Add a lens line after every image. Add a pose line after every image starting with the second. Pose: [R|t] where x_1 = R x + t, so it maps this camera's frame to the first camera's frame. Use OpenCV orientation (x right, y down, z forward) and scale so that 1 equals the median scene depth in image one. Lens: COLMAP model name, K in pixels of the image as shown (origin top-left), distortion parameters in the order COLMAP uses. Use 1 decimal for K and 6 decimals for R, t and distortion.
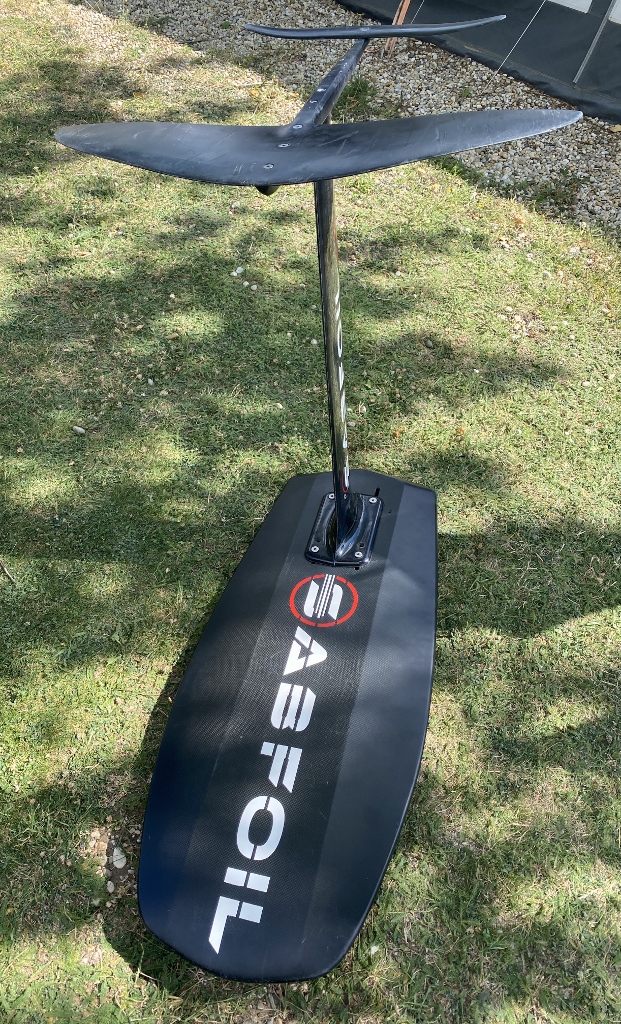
lens RADIAL K [[678.8, 0, 310.5], [0, 678.8, 512.0], [0, 0, 1]] dist [-0.000133, -0.035307]
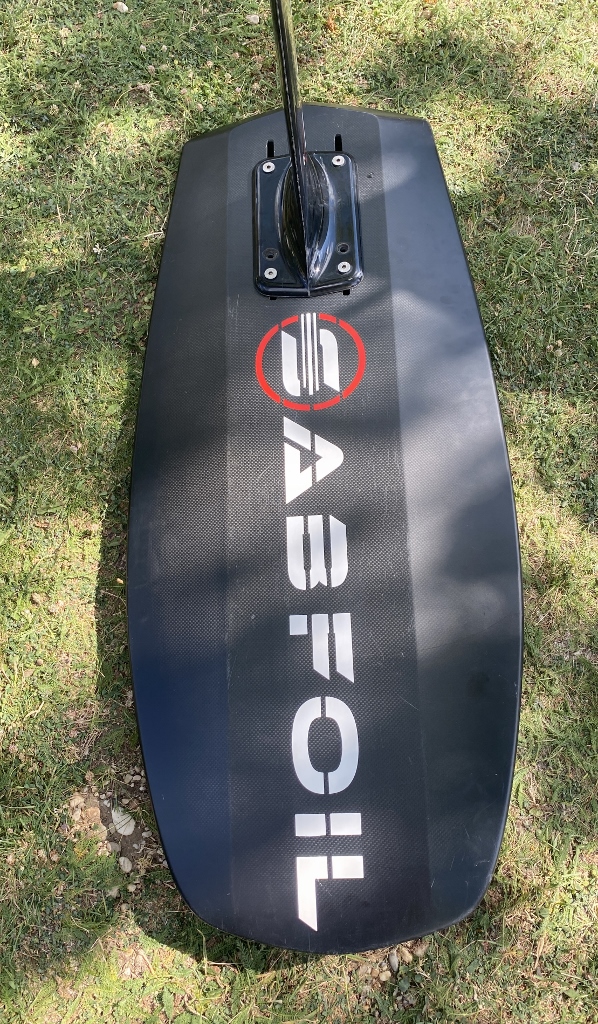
lens RADIAL K [[758.7, 0, 299.0], [0, 758.7, 512.0], [0, 0, 1]] dist [0.059057, -0.109712]
pose [[0.966258, -0.246122, 0.075961, -0.083051], [0.189138, 0.878154, 0.439399, -0.059306], [-0.174851, -0.410206, 0.895074, 0.360664]]
